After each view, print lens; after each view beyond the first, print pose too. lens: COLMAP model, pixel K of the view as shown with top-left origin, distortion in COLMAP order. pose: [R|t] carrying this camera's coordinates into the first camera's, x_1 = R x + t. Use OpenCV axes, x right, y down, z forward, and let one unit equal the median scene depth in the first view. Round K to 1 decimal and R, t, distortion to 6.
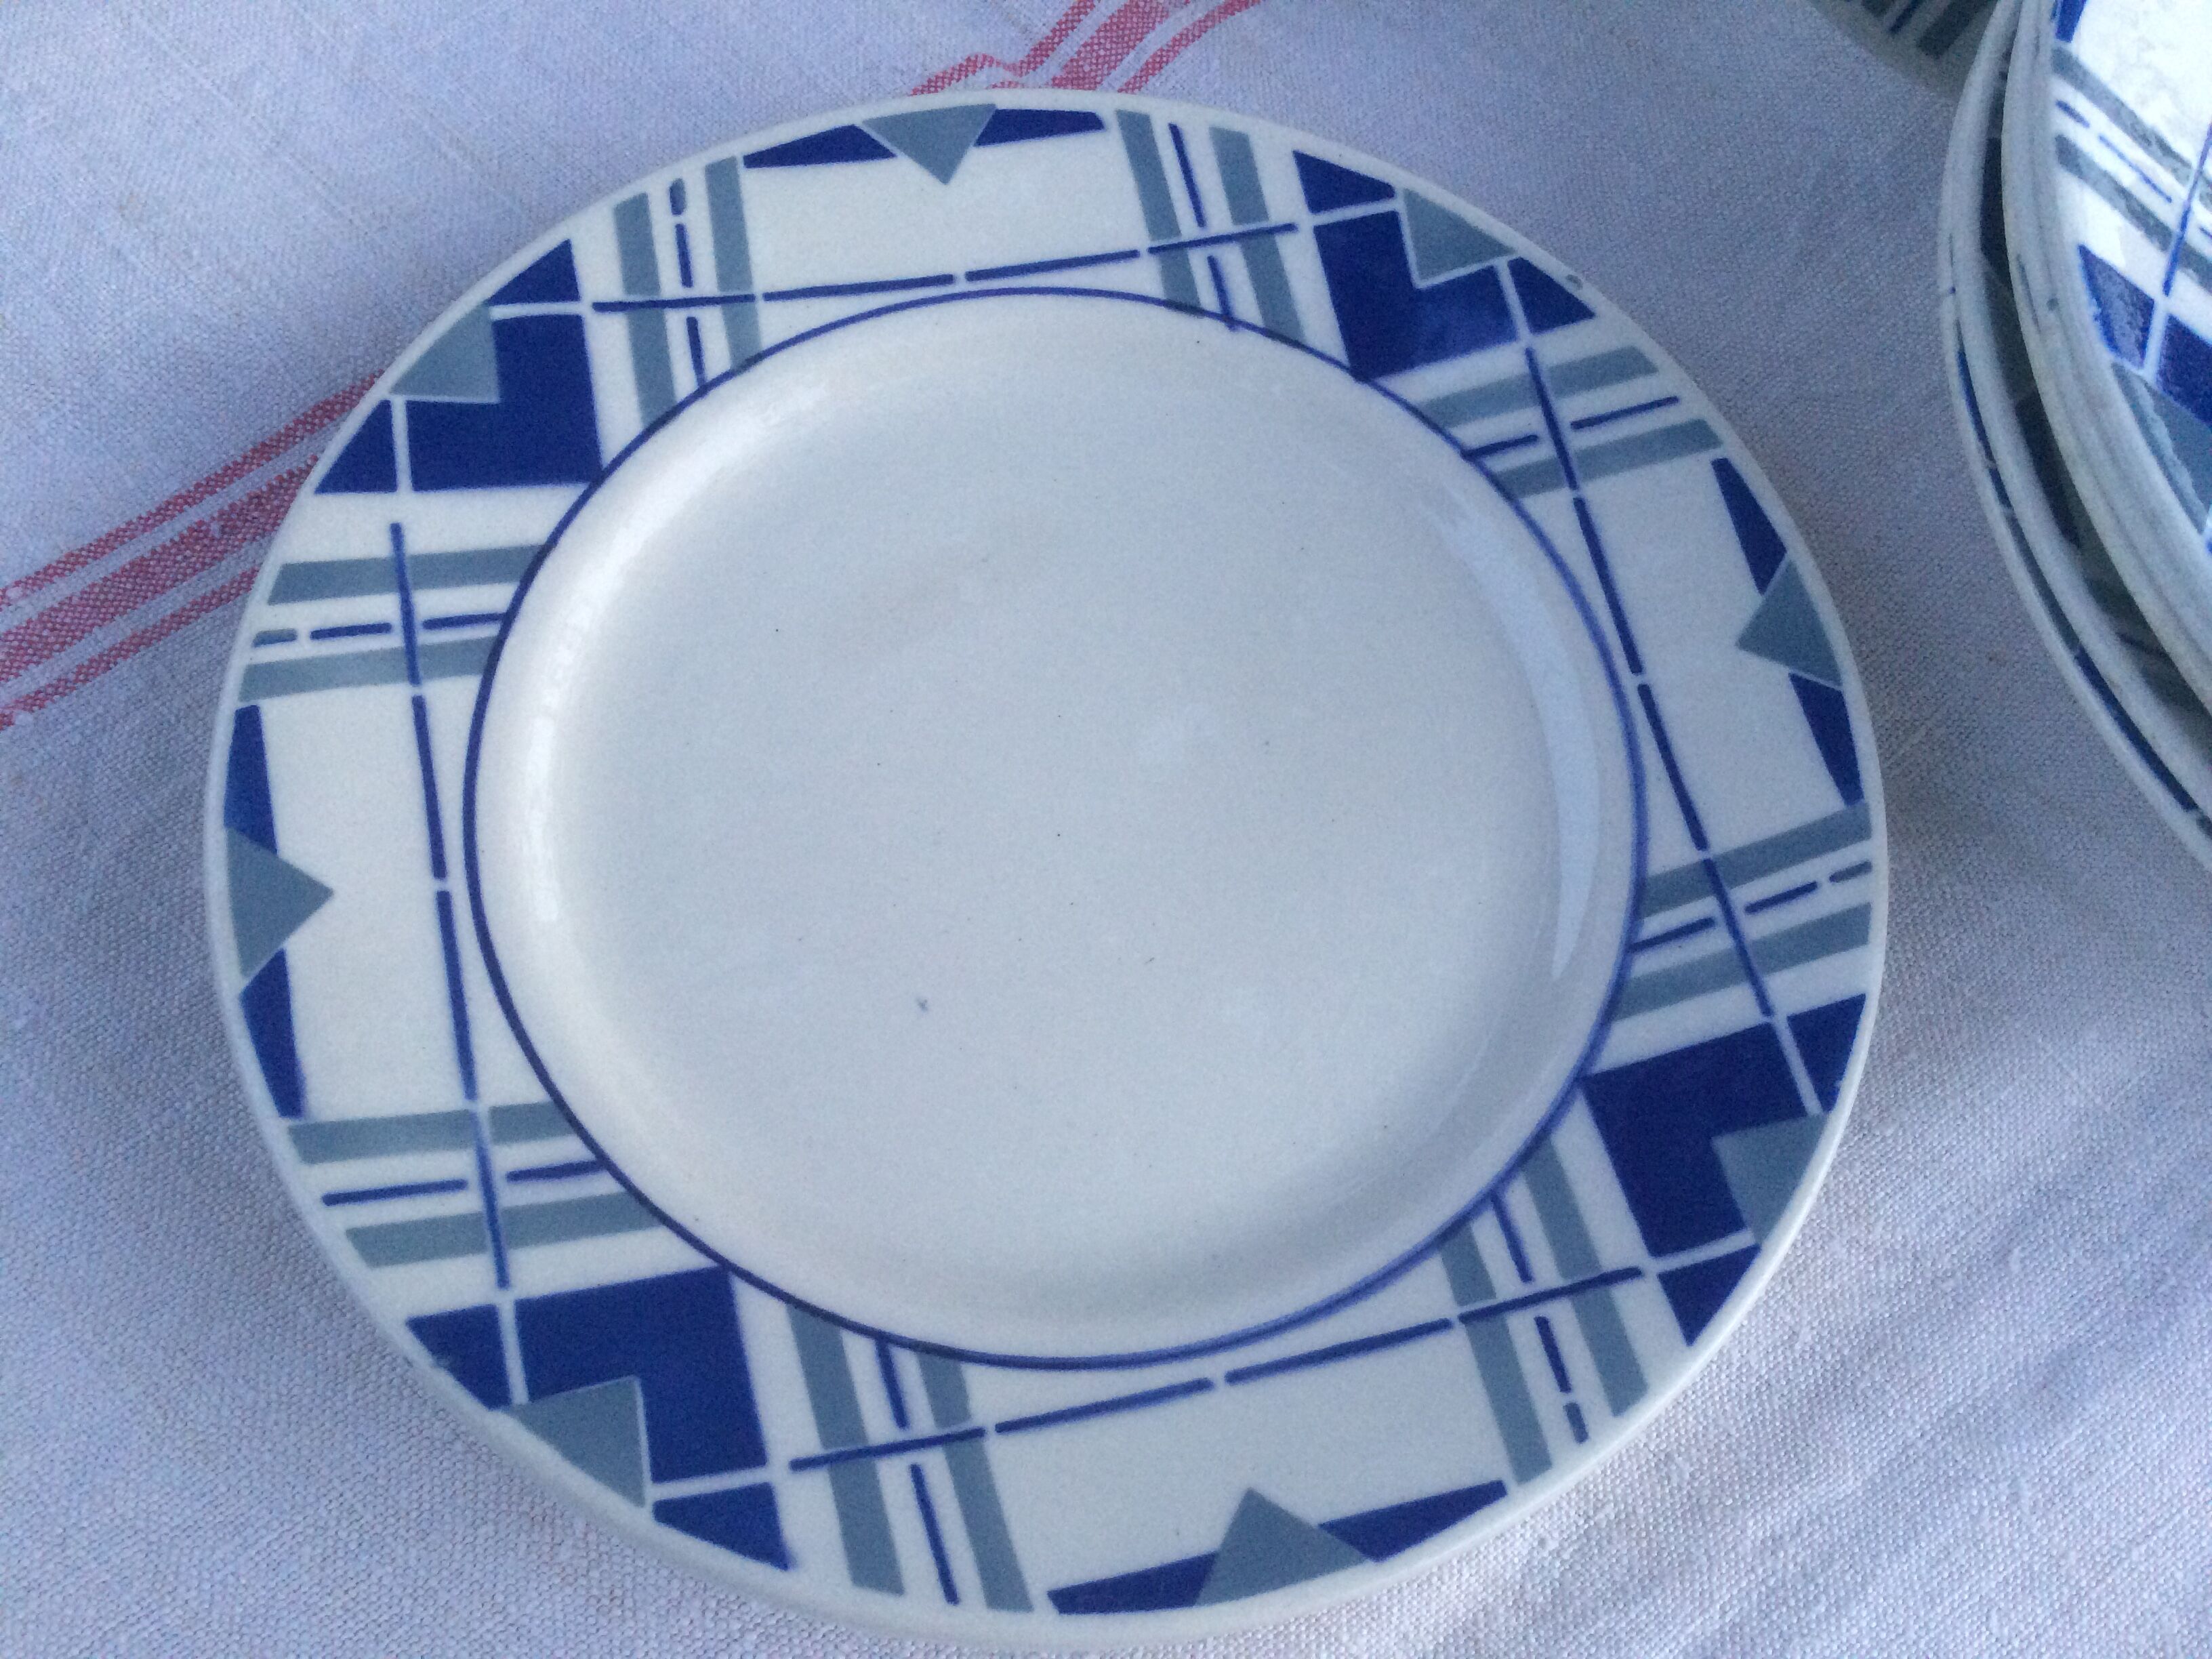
lens RADIAL K [[1878.7, 0, 1121.7], [0, 1878.7, 836.7], [0, 0, 1]] dist [0.120586, -0.194805]
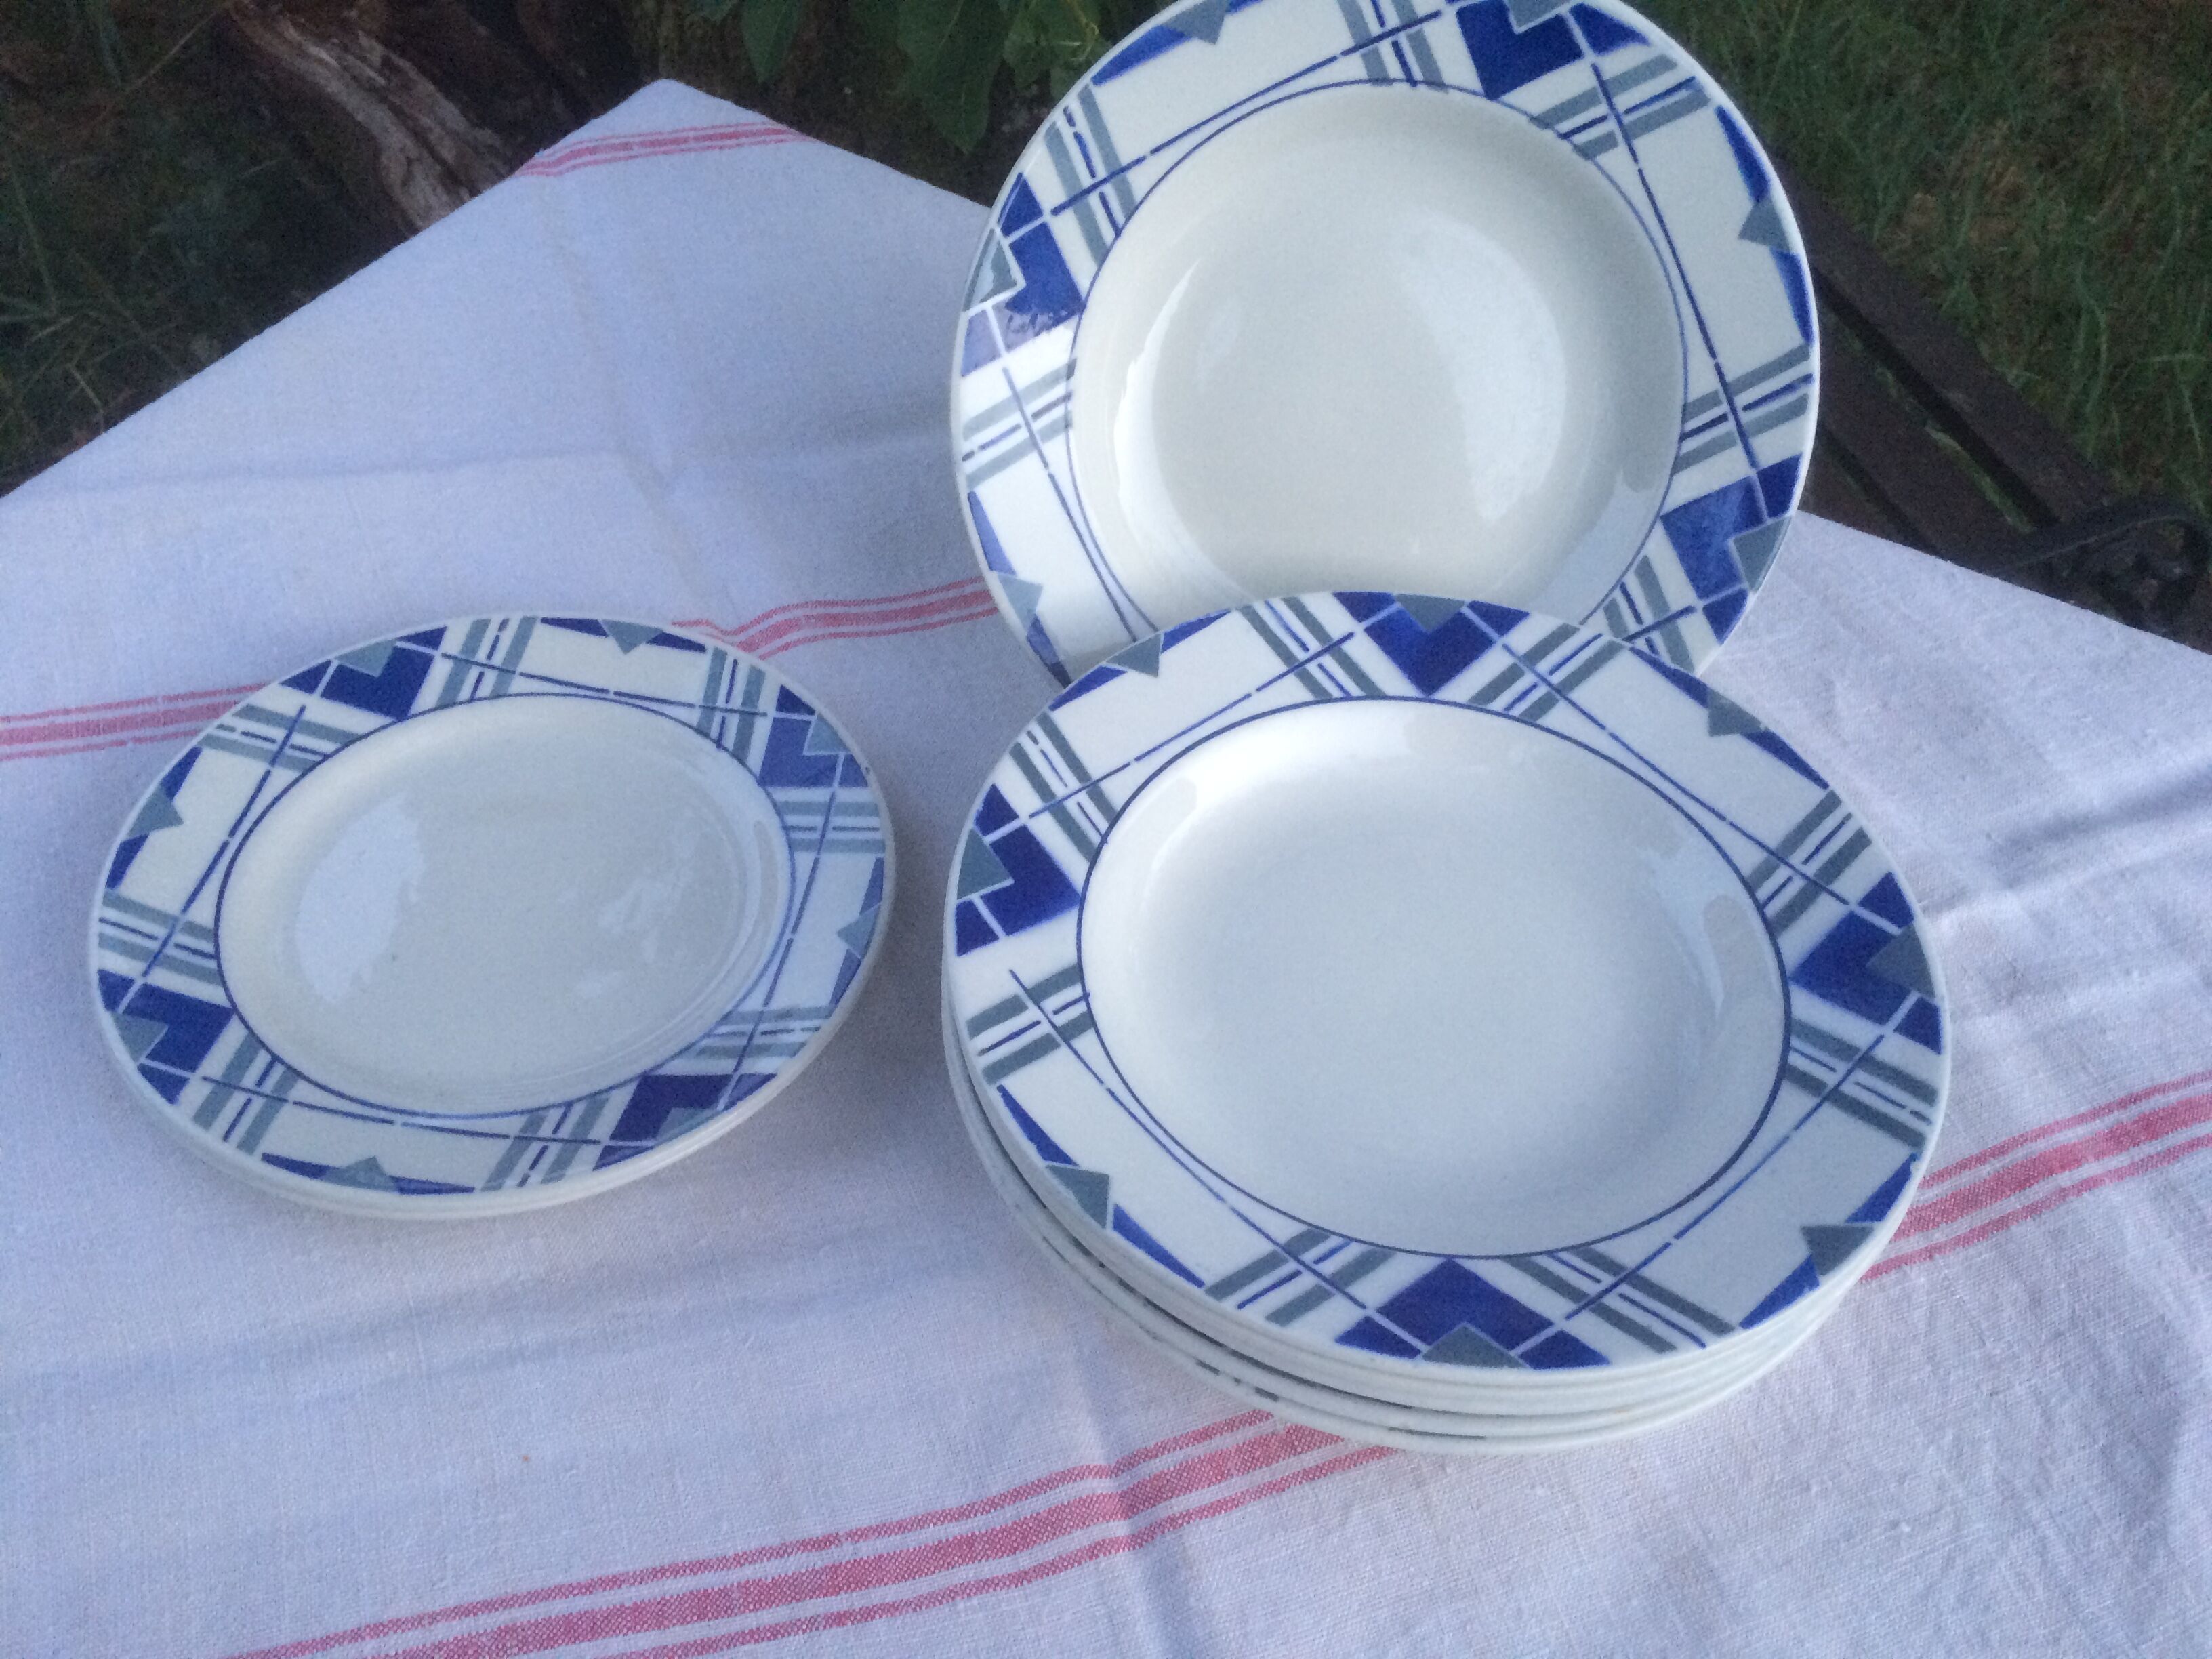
lens RADIAL K [[1878.7, 0, 1121.7], [0, 1878.7, 836.7], [0, 0, 1]] dist [0.120586, -0.194805]
pose [[0.931665, 0.274707, -0.237773, 1.103776], [-0.343014, 0.880786, -0.326431, 0.378988], [0.119754, 0.385684, 0.914826, -0.890348]]
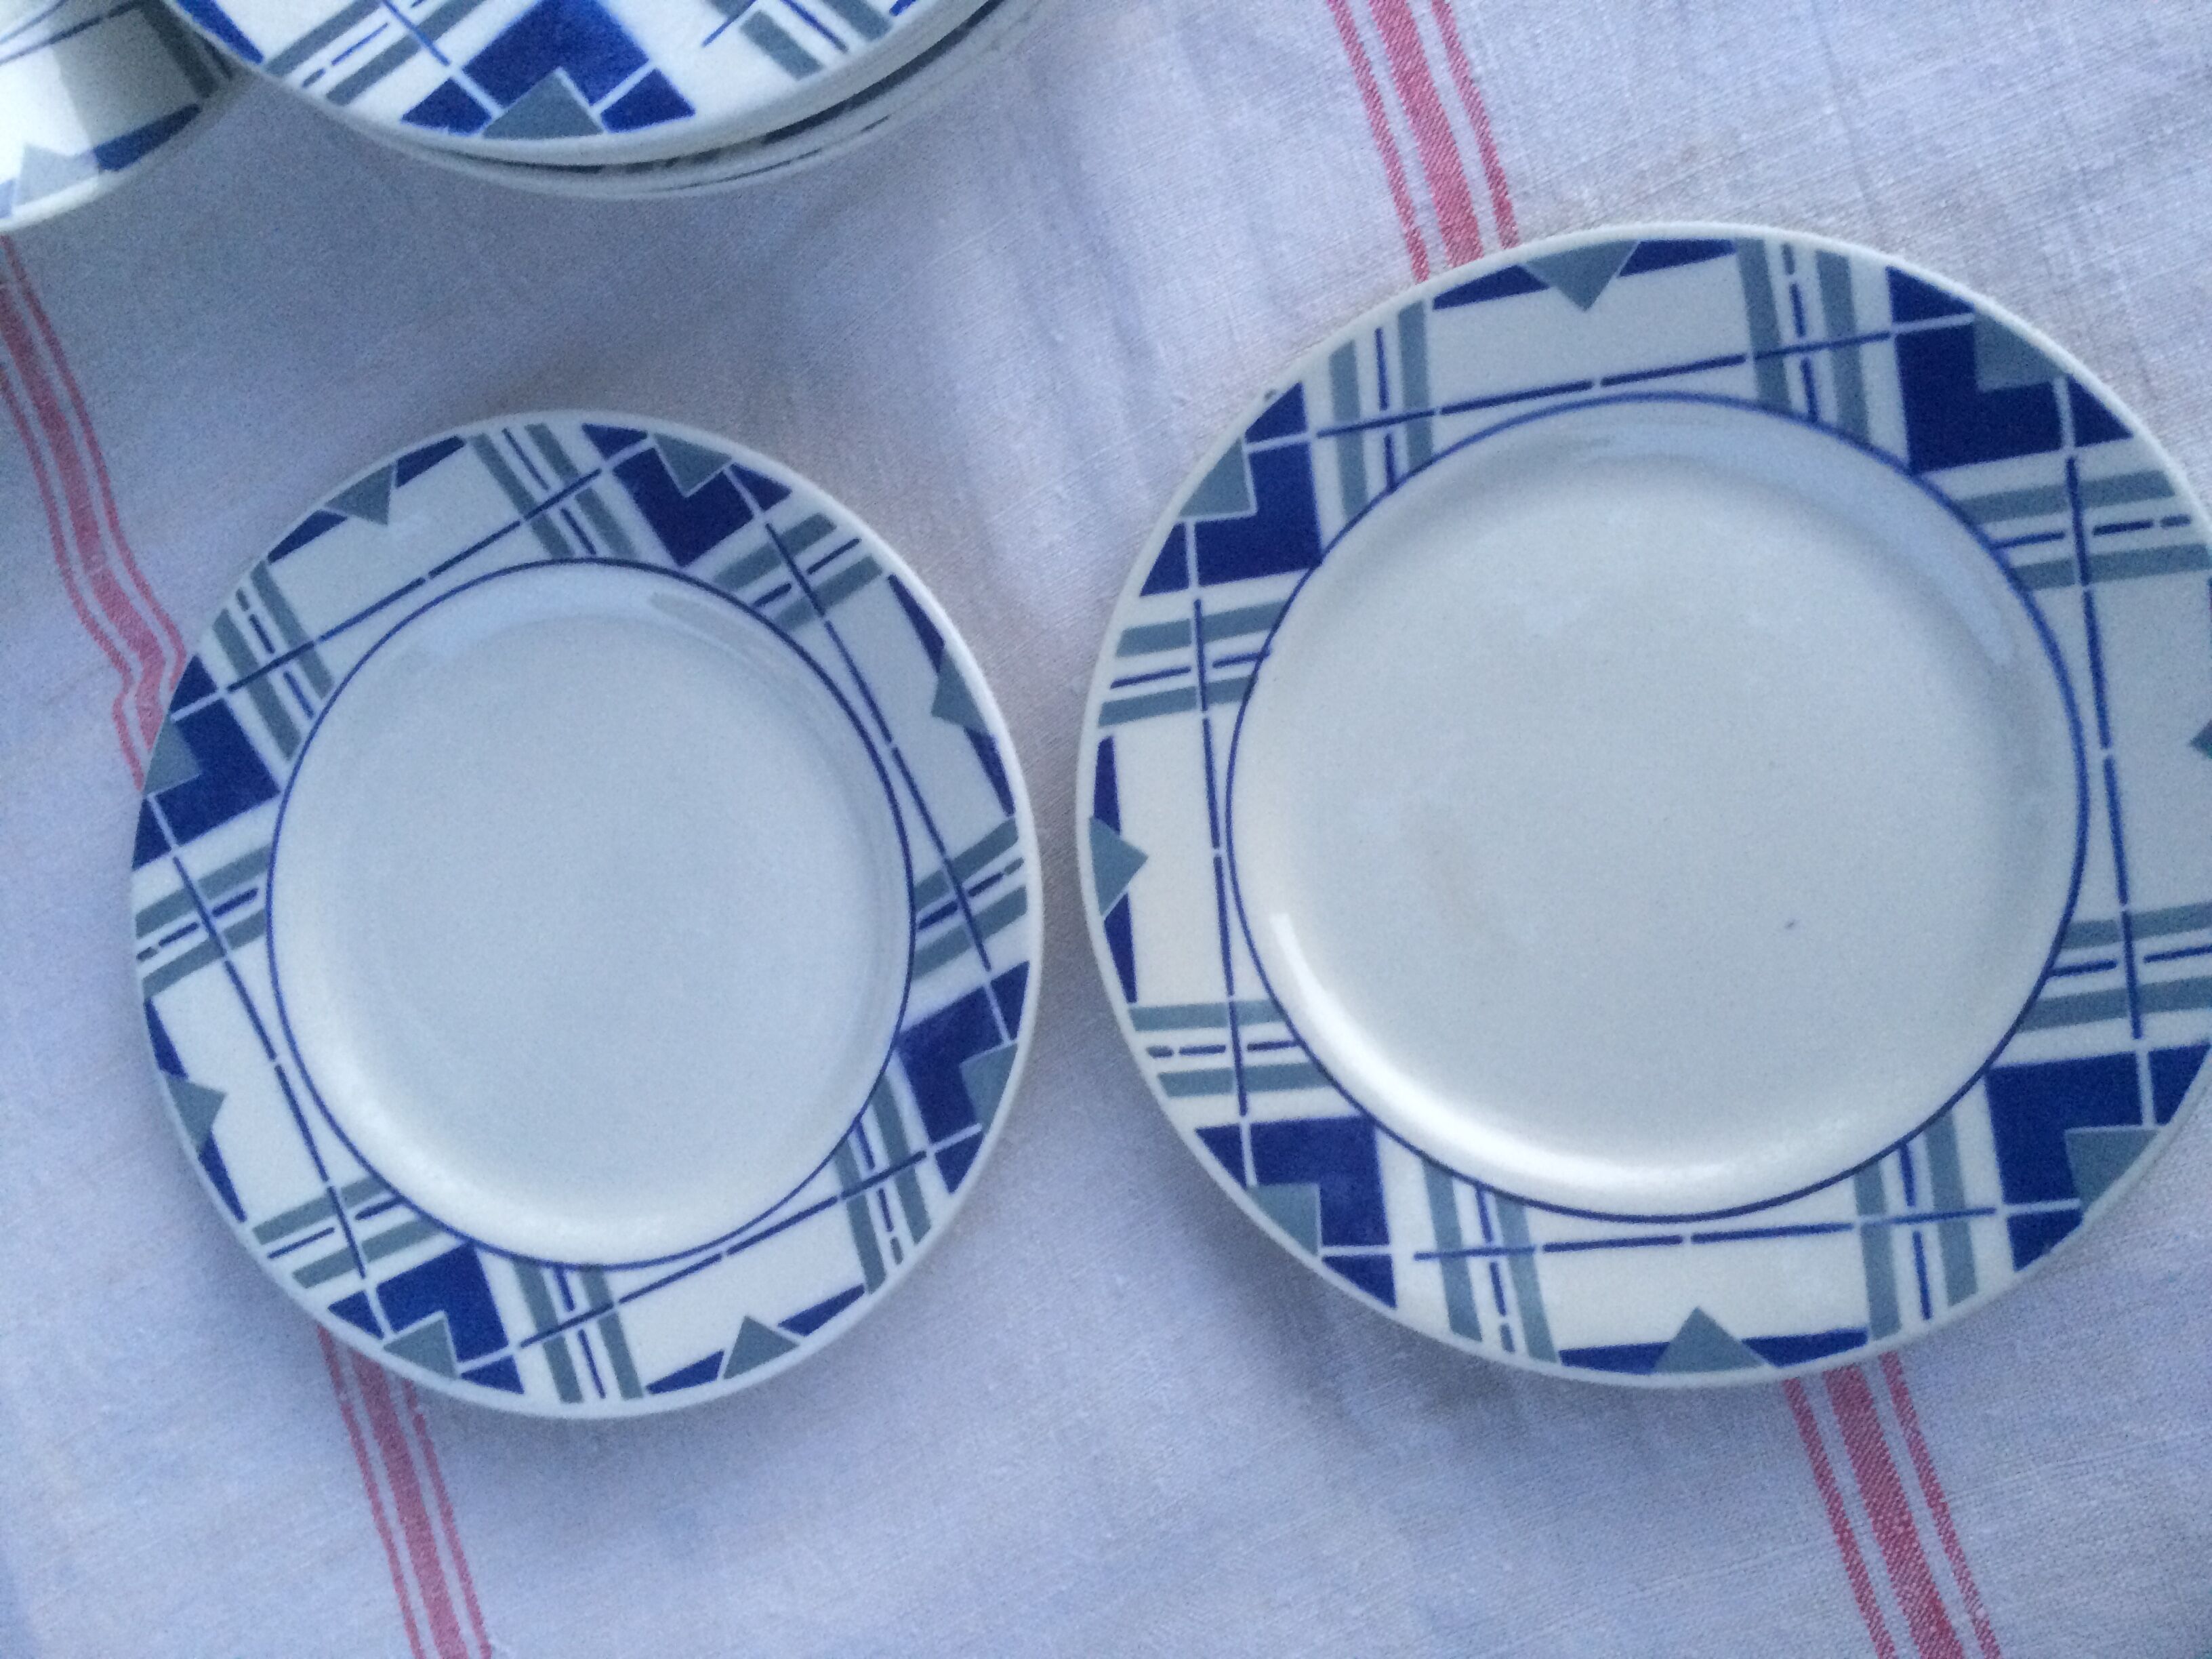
lens RADIAL K [[1878.7, 0, 1121.7], [0, 1878.7, 836.7], [0, 0, 1]] dist [0.120586, -0.194805]
pose [[0.084768, -0.989632, -0.115940, 0.085284], [0.988440, 0.068841, 0.135081, -0.607709], [-0.125699, -0.126050, 0.984028, -0.353373]]
